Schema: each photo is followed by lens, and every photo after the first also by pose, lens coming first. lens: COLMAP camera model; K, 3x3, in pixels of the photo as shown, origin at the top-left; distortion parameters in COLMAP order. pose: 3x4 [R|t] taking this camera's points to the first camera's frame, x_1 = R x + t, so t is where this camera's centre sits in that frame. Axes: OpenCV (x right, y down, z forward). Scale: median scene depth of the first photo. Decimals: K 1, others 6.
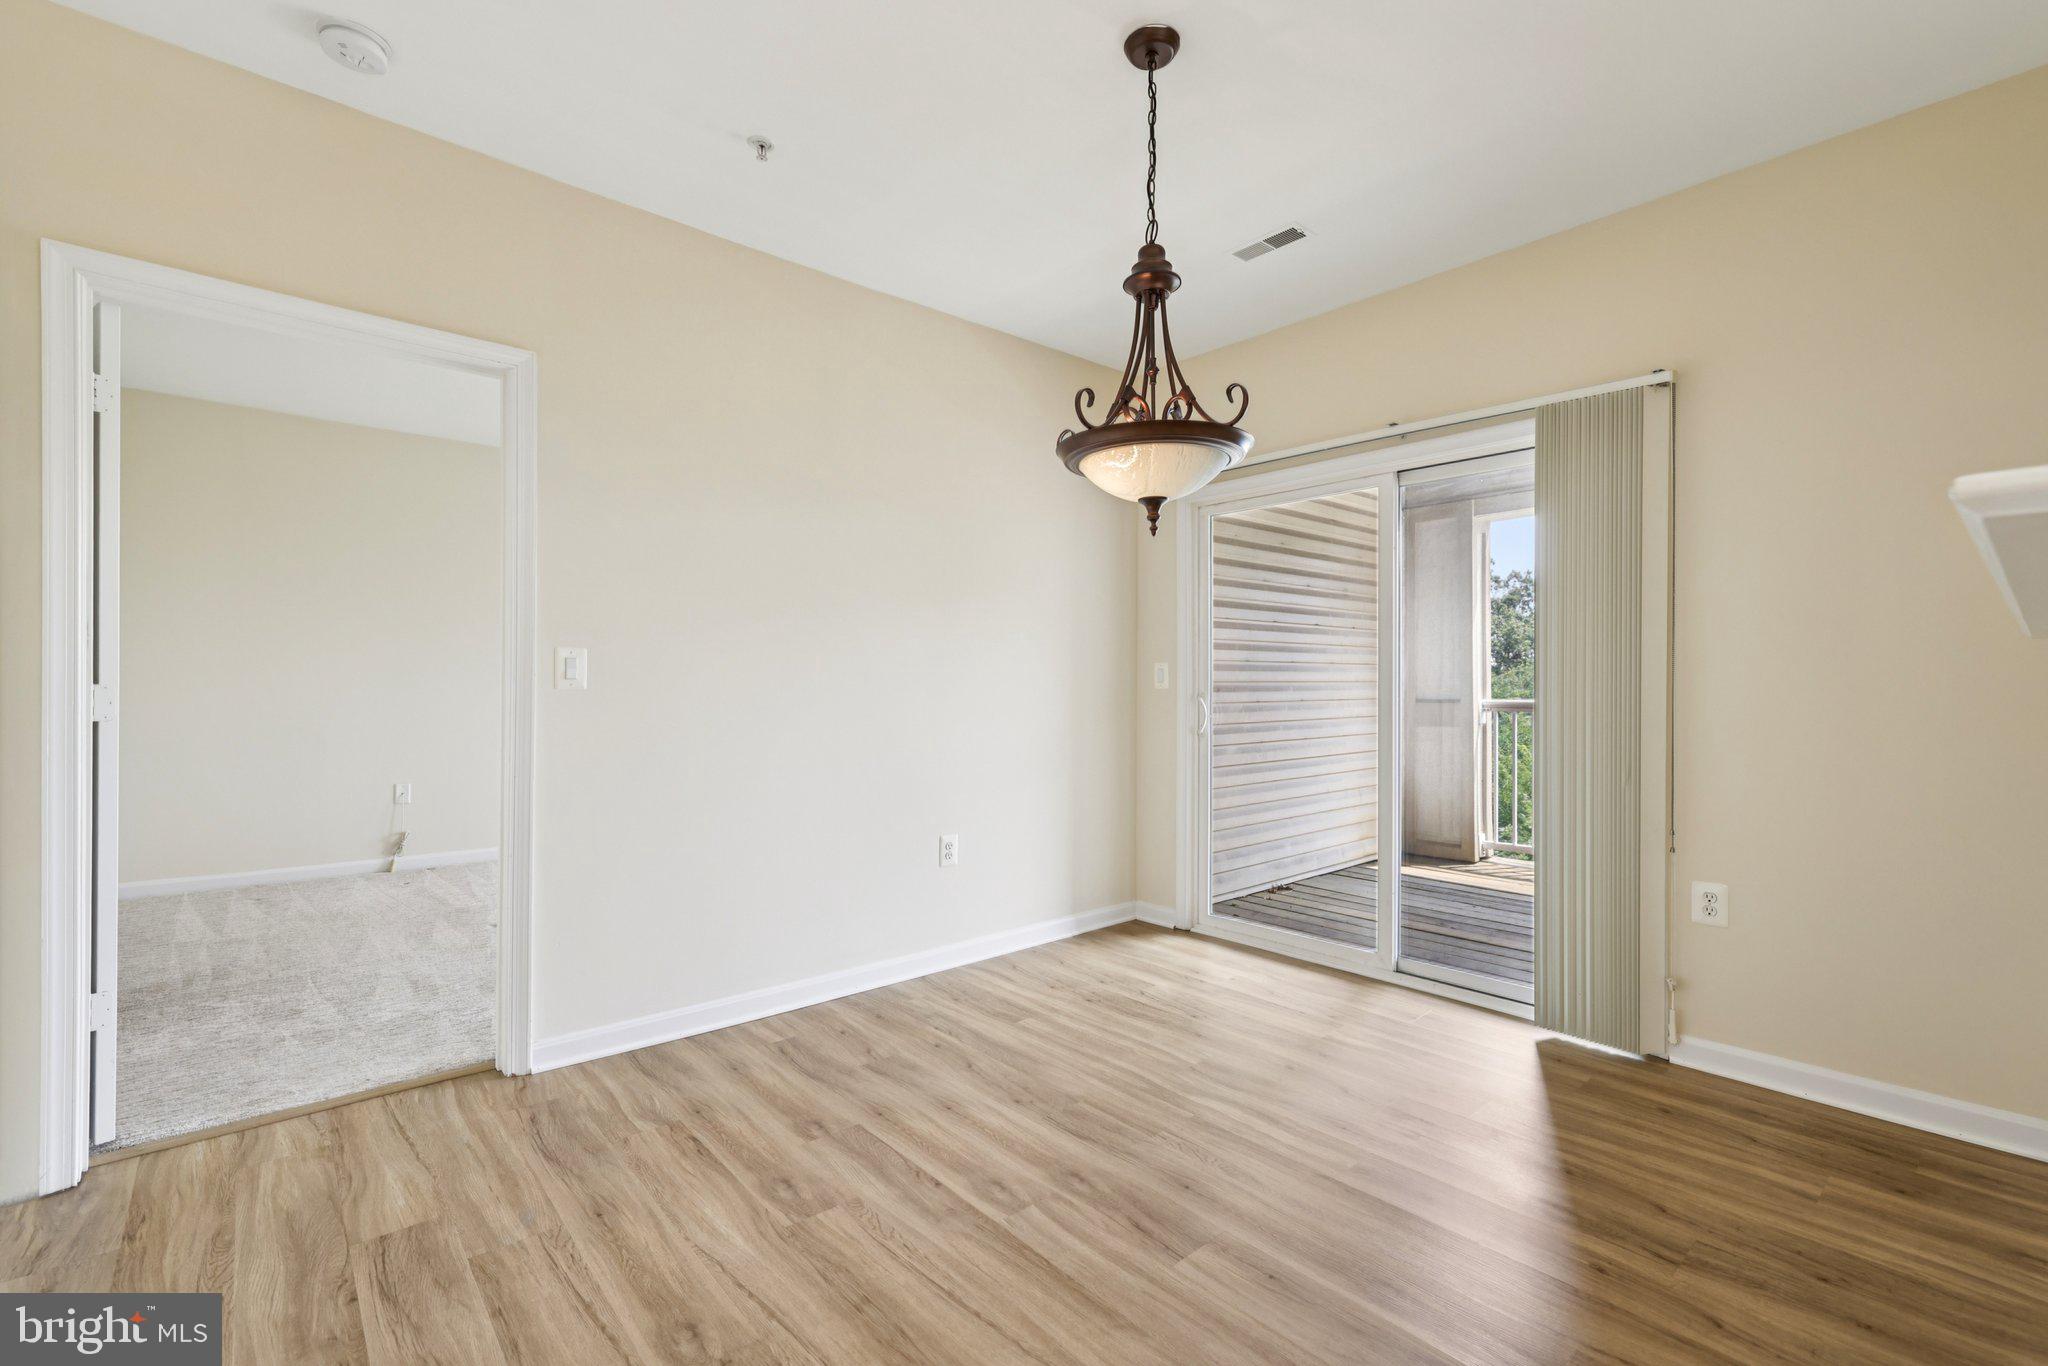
lens RADIAL K [[891.8, 0, 1014.5], [0, 891.8, 696.1], [0, 0, 1]] dist [0.000814, -0.000176]
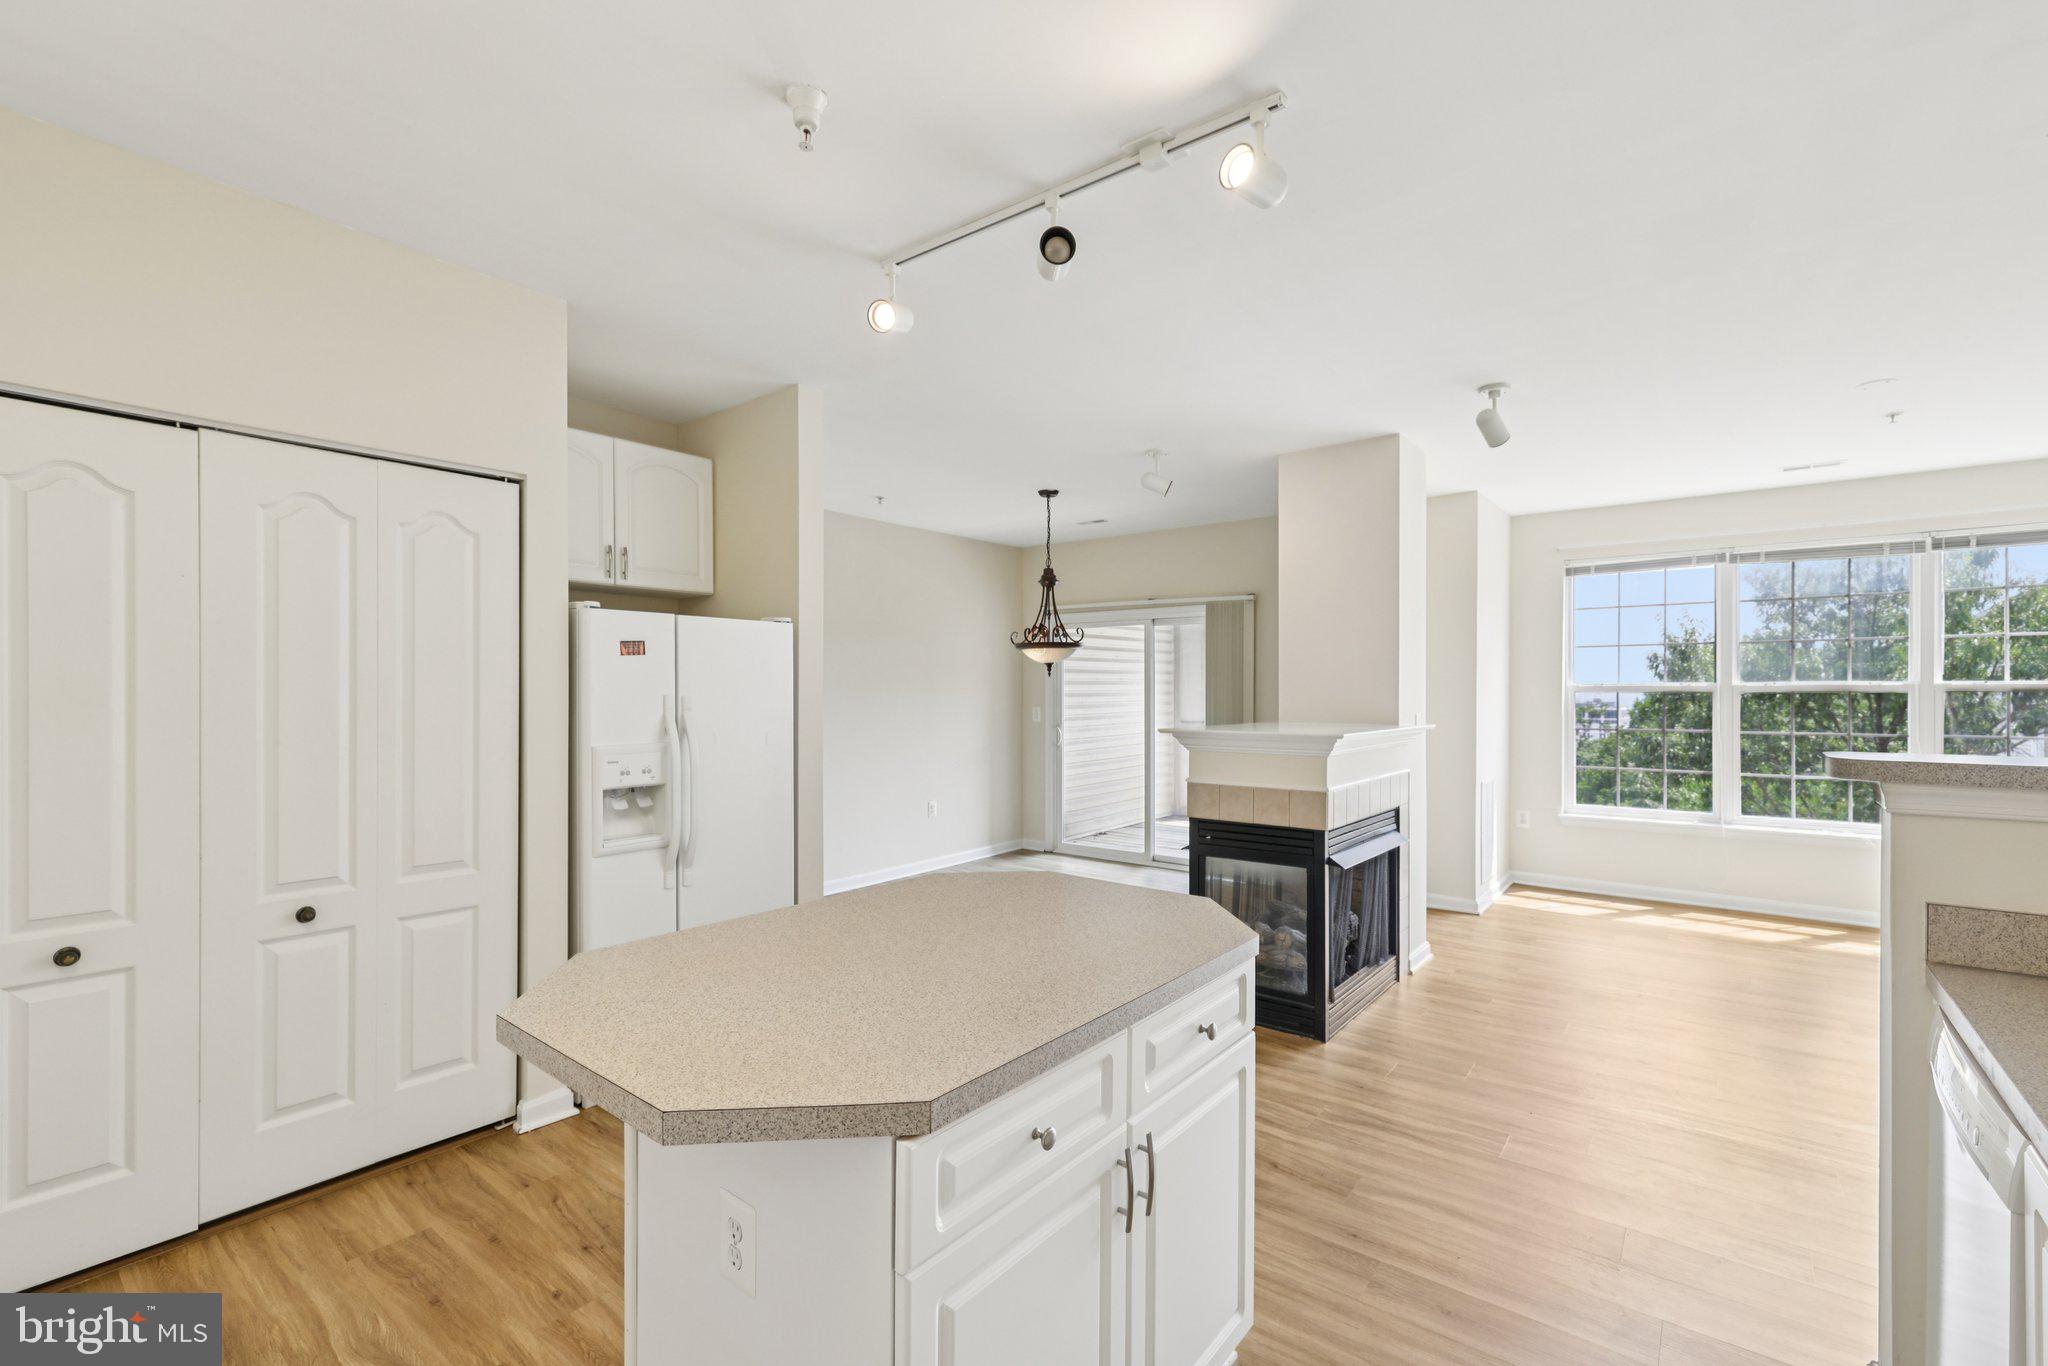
lens RADIAL K [[891.8, 0, 1014.5], [0, 891.8, 696.1], [0, 0, 1]] dist [0.000814, -0.000176]
pose [[0.983229, -0.001560, 0.182366, -0.328863], [0.001795, 0.999998, -0.001125, -0.090046], [-0.182364, 0.001433, 0.983230, -1.218174]]
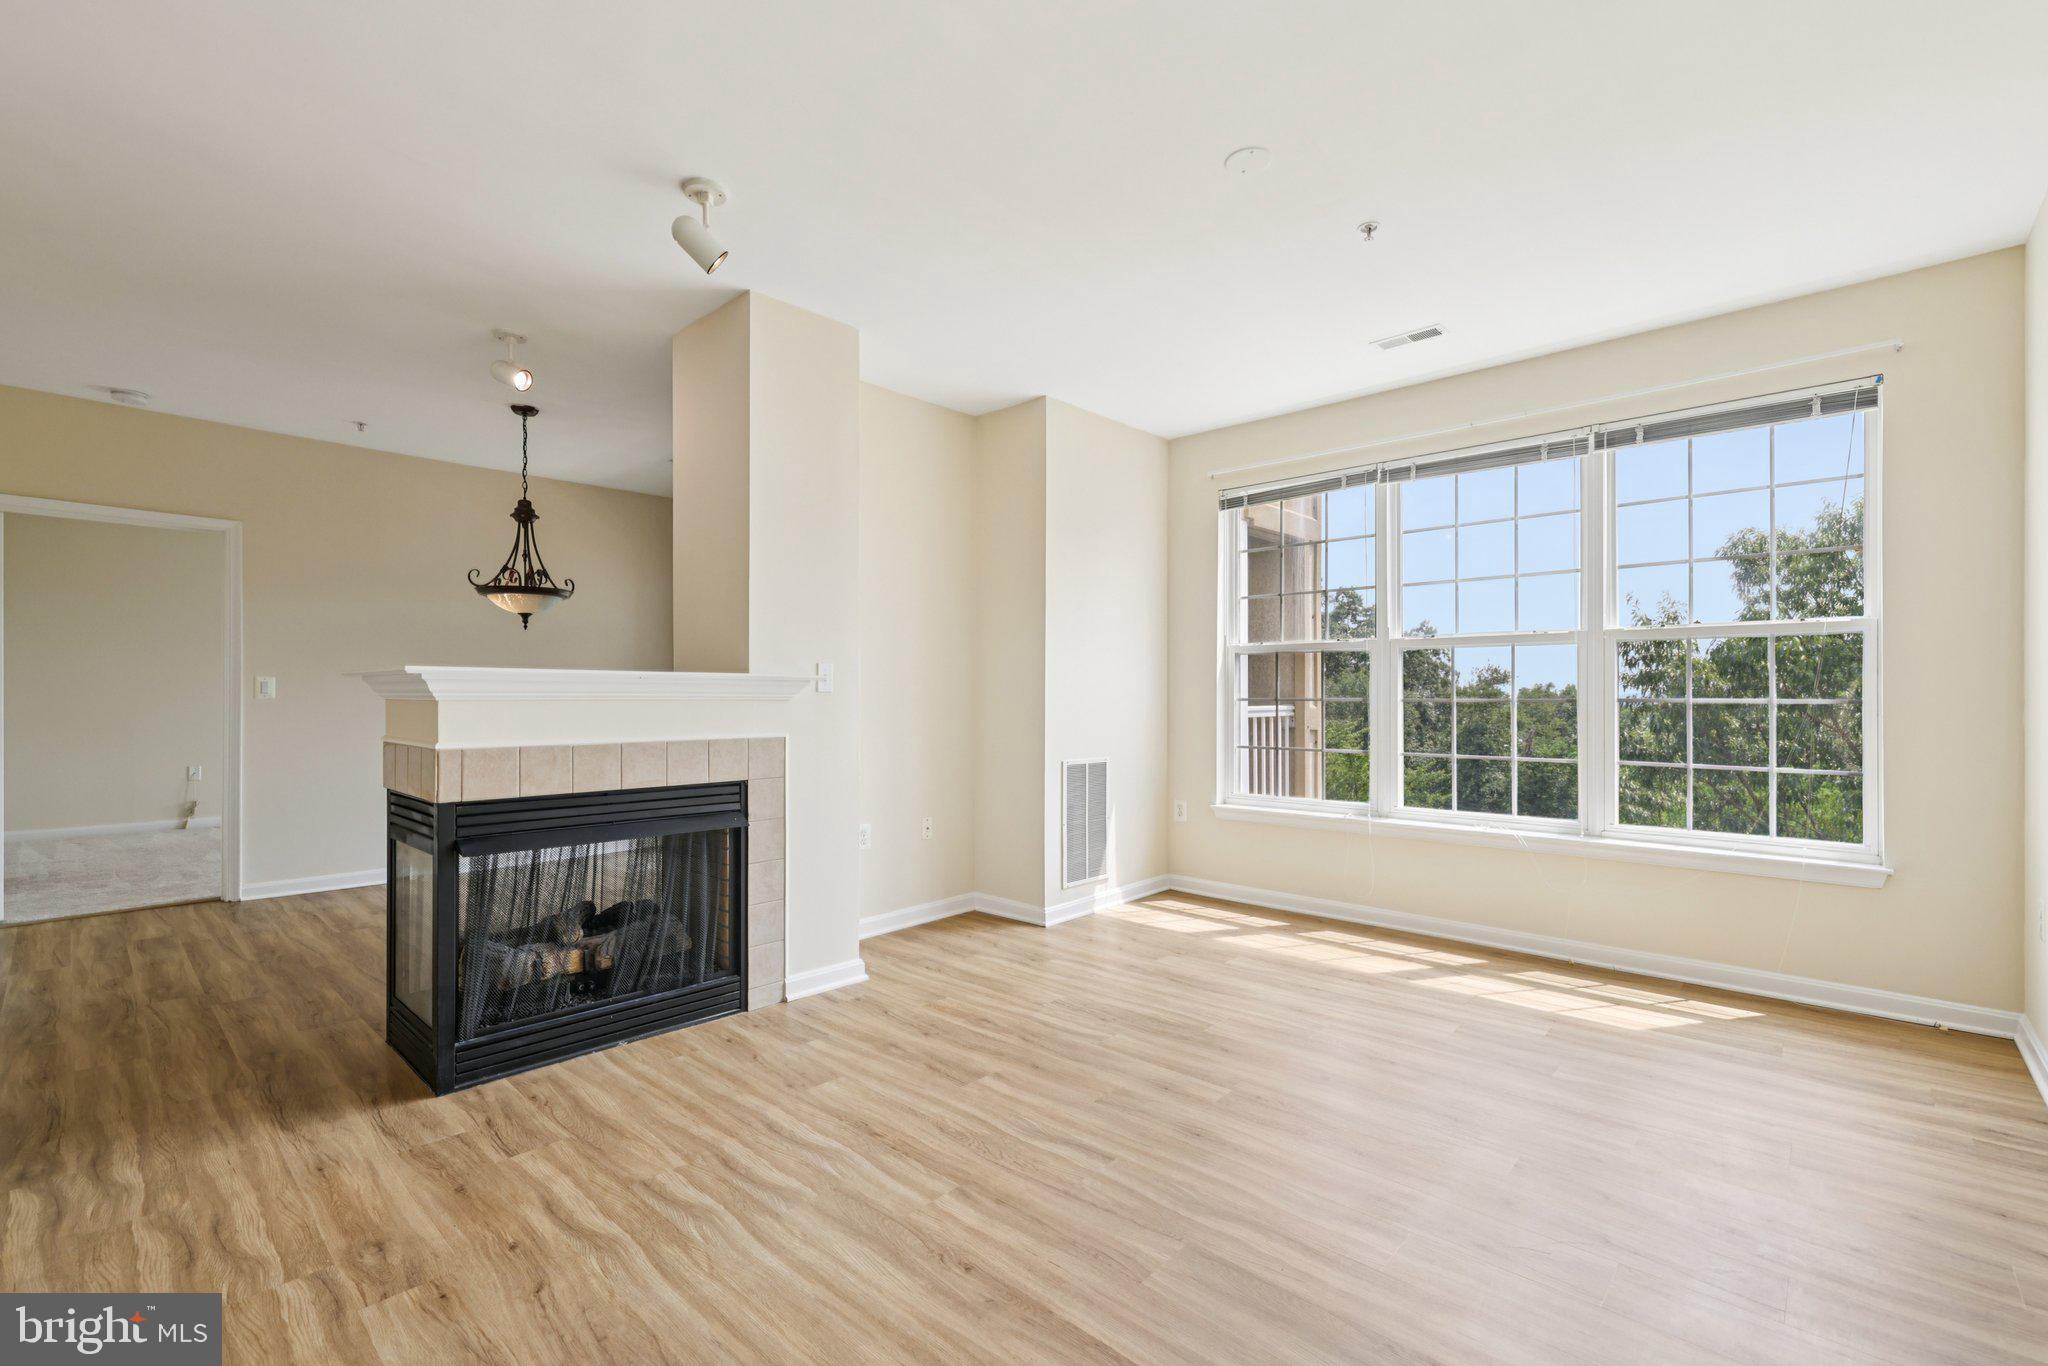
lens RADIAL K [[901.9, 0, 1027.8], [0, 901.9, 704.1], [0, 0, 1]] dist [-0.002502, -0.000119]
pose [[0.993874, -0.000676, 0.110518, 0.867608], [0.000302, 0.999994, 0.003400, -0.002438], [-0.110520, -0.003346, 0.993868, -1.031992]]
